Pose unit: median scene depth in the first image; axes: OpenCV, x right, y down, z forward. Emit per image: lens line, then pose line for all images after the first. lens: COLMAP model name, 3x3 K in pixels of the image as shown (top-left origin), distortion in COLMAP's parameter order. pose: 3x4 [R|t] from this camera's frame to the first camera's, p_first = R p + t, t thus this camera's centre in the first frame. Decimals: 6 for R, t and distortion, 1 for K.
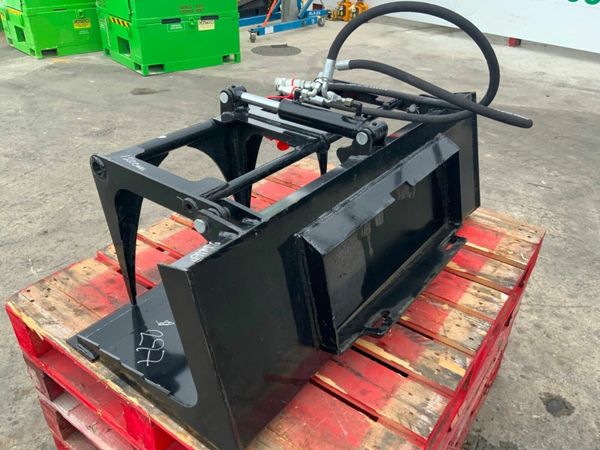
lens RADIAL K [[498.8, 0, 299.8], [0, 498.8, 226.7], [0, 0, 1]] dist [0.079778, -0.153498]
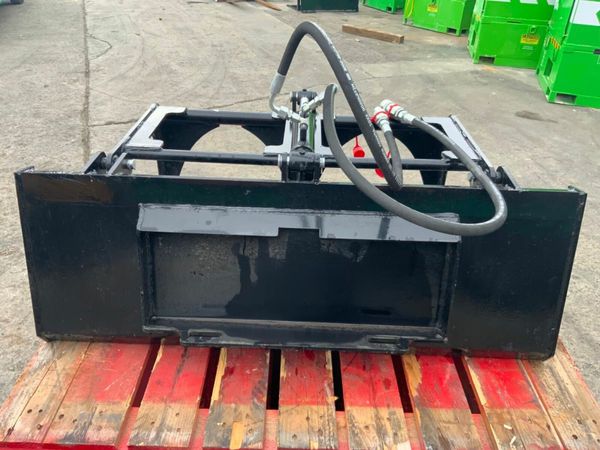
lens RADIAL K [[498.8, 0, 299.8], [0, 498.8, 226.7], [0, 0, 1]] dist [0.079778, -0.153498]
pose [[0.585964, 0.426091, -0.689270, 0.147075], [-0.443500, 0.880524, 0.167290, -0.042492], [0.678199, 0.207665, 0.704926, 0.067780]]
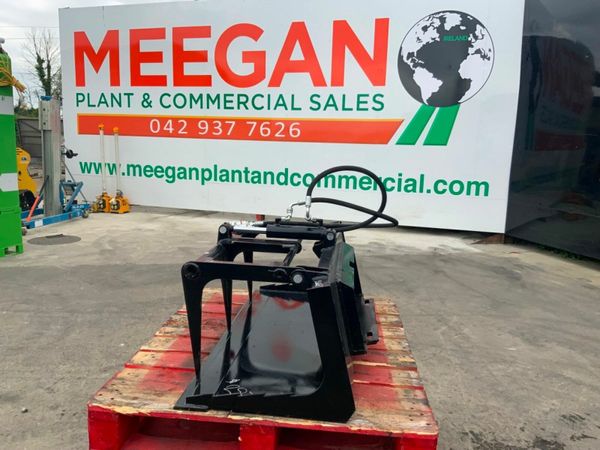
lens RADIAL K [[498.8, 0, 299.8], [0, 498.8, 226.7], [0, 0, 1]] dist [0.079778, -0.153498]
pose [[0.858032, -0.078837, 0.507510, -0.161193], [0.253999, 0.923985, -0.285896, 0.050215], [-0.446392, 0.374215, 0.812833, -0.073705]]
